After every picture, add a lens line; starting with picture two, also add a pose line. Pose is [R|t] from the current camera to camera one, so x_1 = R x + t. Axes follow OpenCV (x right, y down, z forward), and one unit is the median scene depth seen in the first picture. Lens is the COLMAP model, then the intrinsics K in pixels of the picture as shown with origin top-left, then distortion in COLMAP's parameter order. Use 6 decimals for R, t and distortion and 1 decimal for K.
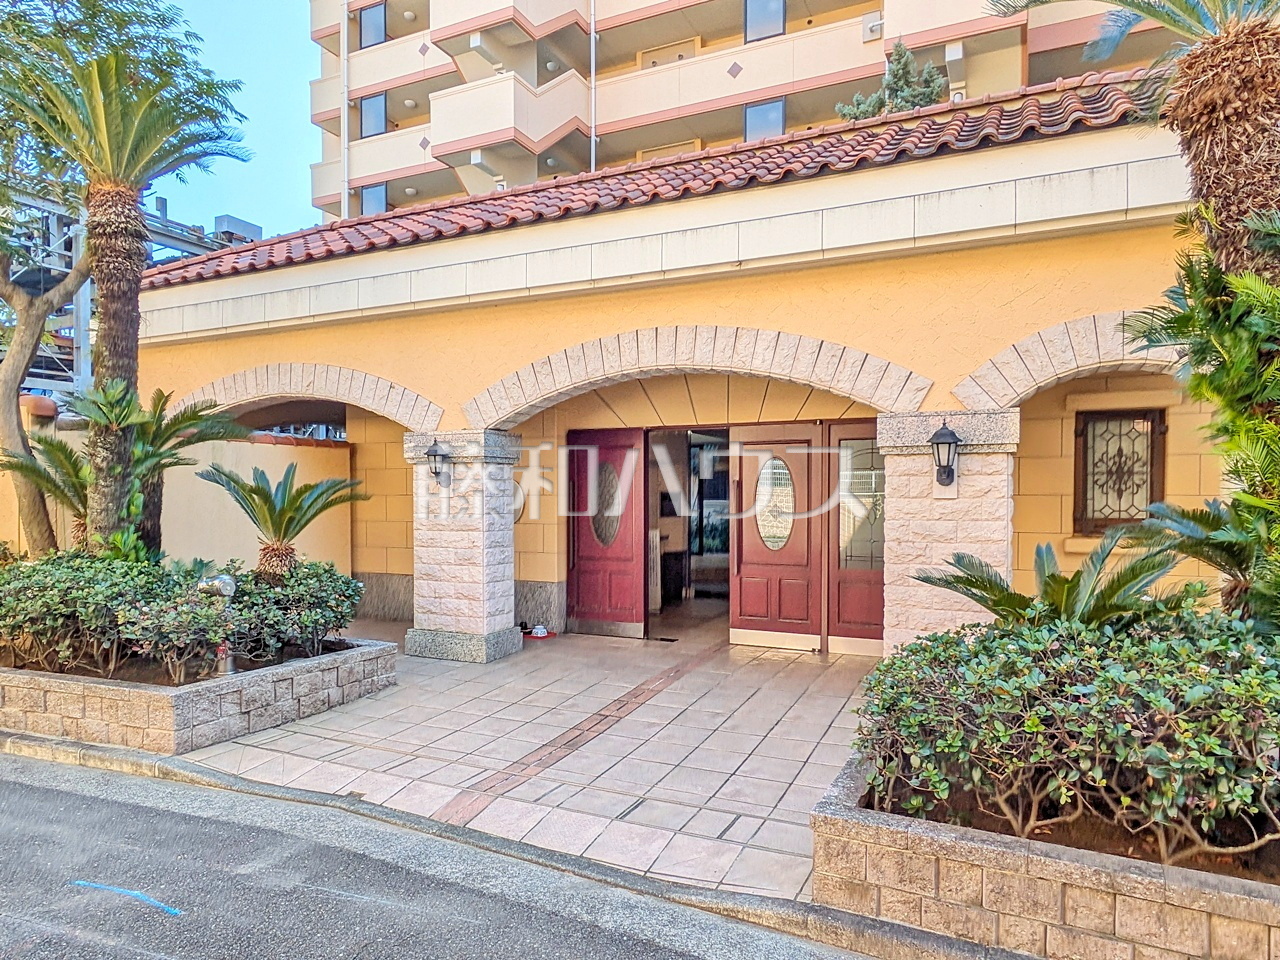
lens RADIAL K [[817.9, 0, 639.7], [0, 817.9, 511.1], [0, 0, 1]] dist [0.002383, -0.001531]
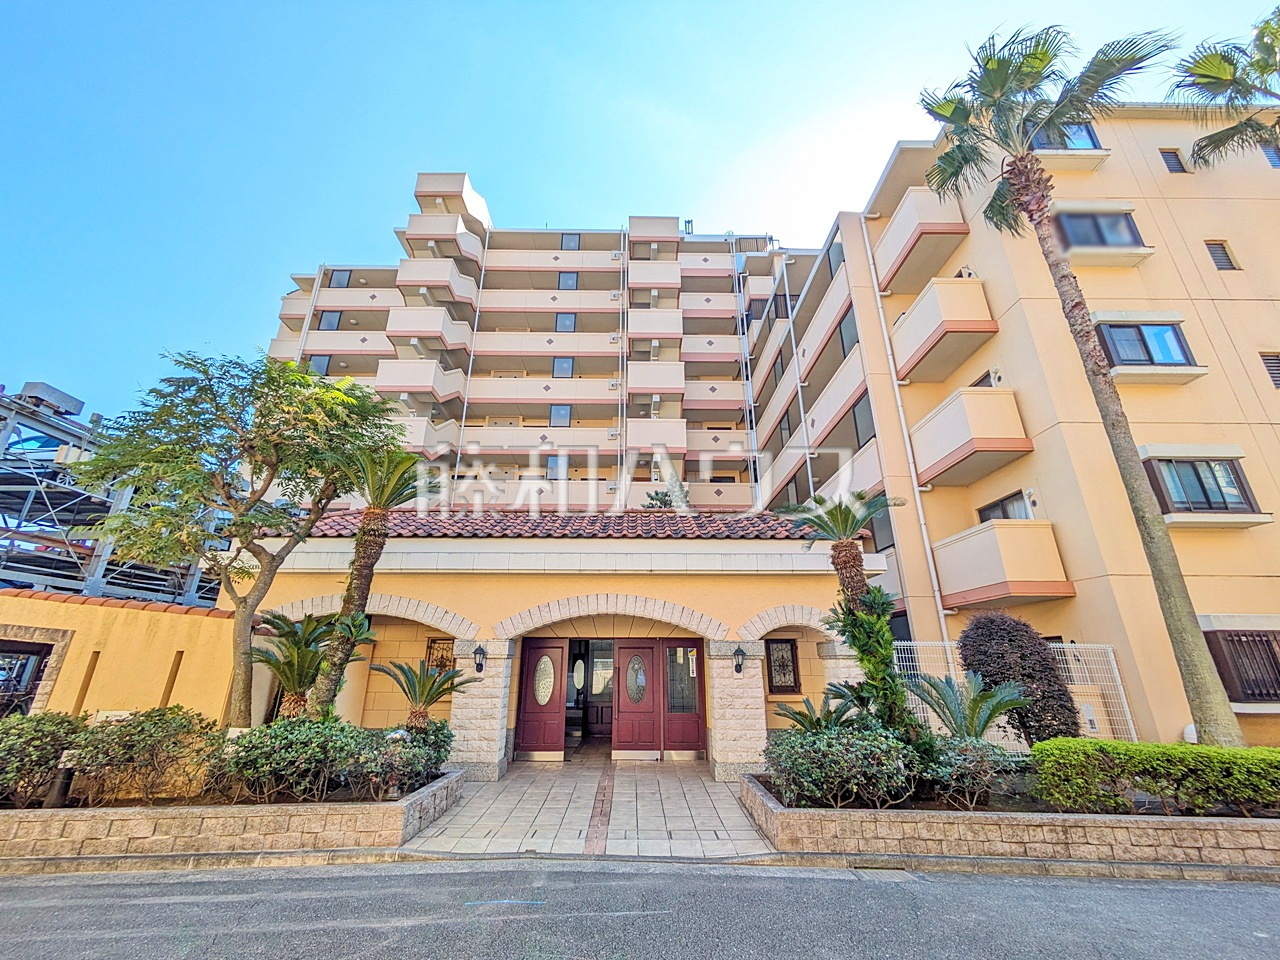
lens RADIAL K [[510.1, 0, 640.0], [0, 510.1, 480.0], [0, 0, 1]] dist [0.000366, 0.000081]
pose [[0.894825, 0.153760, 0.419101, -0.613983], [0.006519, 0.934210, -0.356663, -0.028200], [-0.446369, 0.321883, 0.834953, -0.314655]]
